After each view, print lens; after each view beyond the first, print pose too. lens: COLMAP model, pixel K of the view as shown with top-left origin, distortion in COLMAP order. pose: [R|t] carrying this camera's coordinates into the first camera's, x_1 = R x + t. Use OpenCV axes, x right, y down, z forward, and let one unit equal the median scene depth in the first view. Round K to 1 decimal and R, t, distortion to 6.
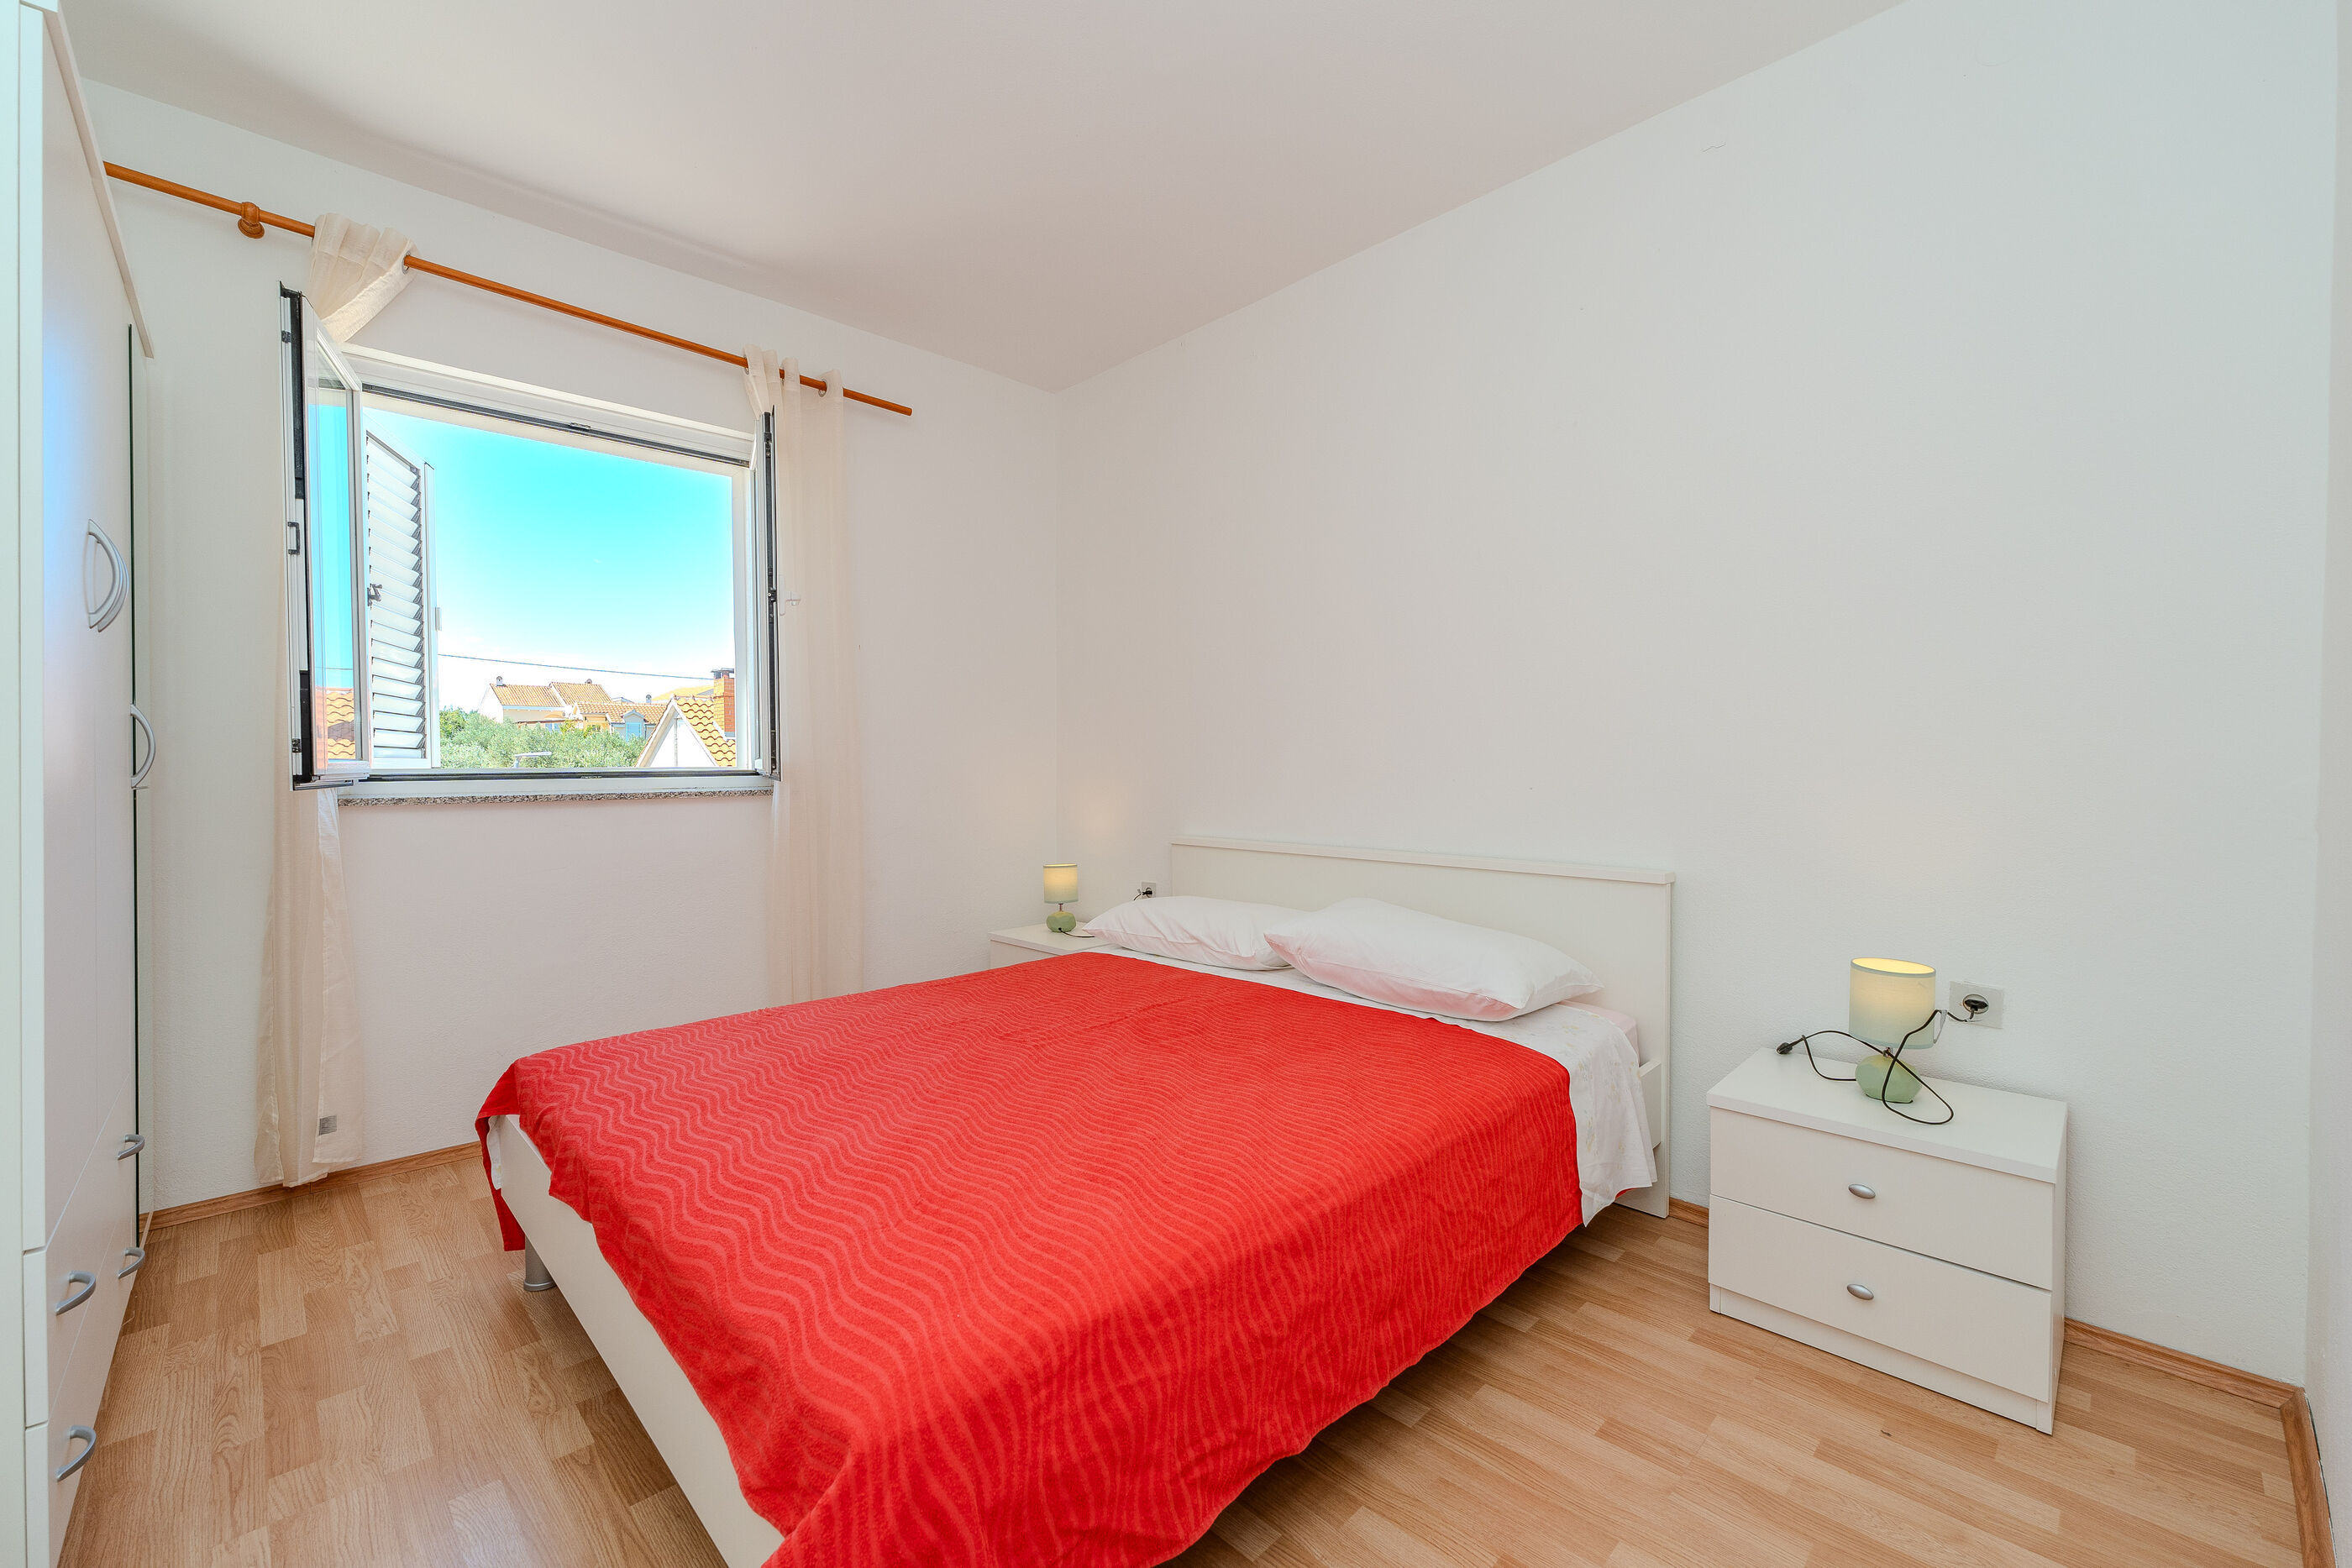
lens RADIAL K [[959.3, 0, 1178.9], [0, 959.3, 763.9], [0, 0, 1]] dist [-0.002071, -0.000313]
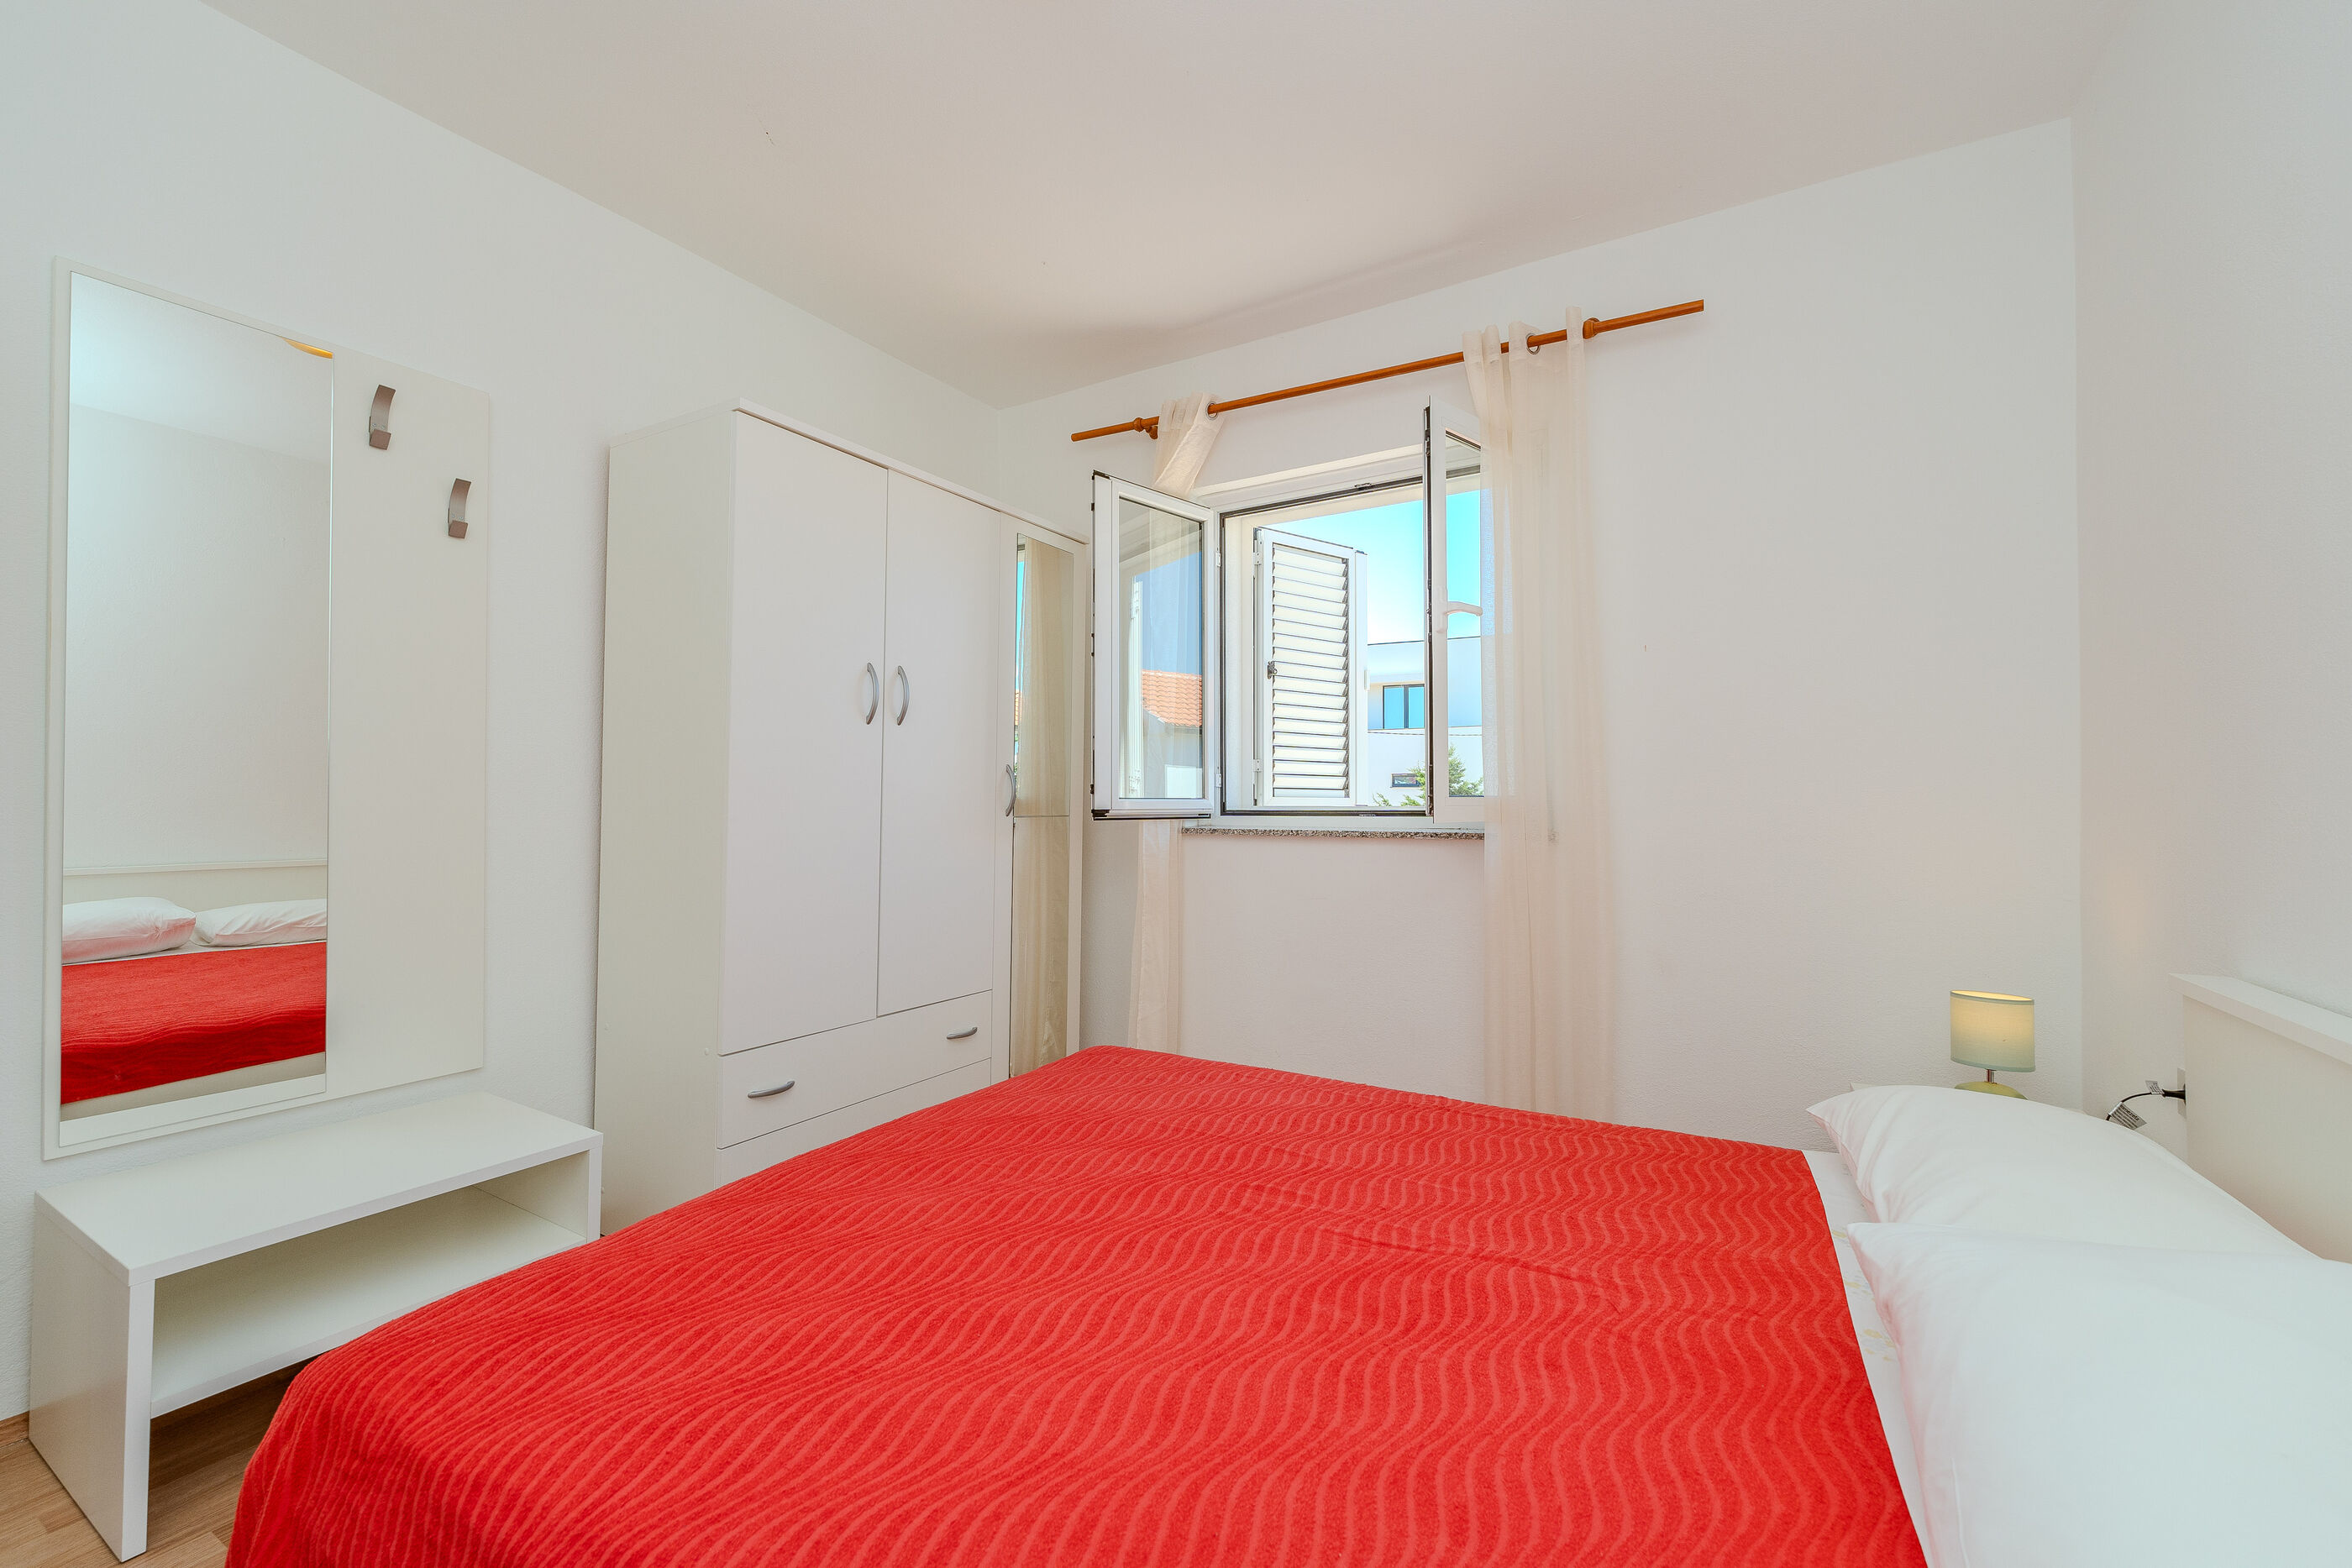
lens RADIAL K [[959.3, 0, 1178.9], [0, 959.3, 763.9], [0, 0, 1]] dist [-0.002071, -0.000313]
pose [[0.273389, -0.039788, -0.961080, 0.332456], [0.000828, 0.999154, -0.041129, 0.000985], [0.961903, 0.010449, 0.273190, 0.508386]]
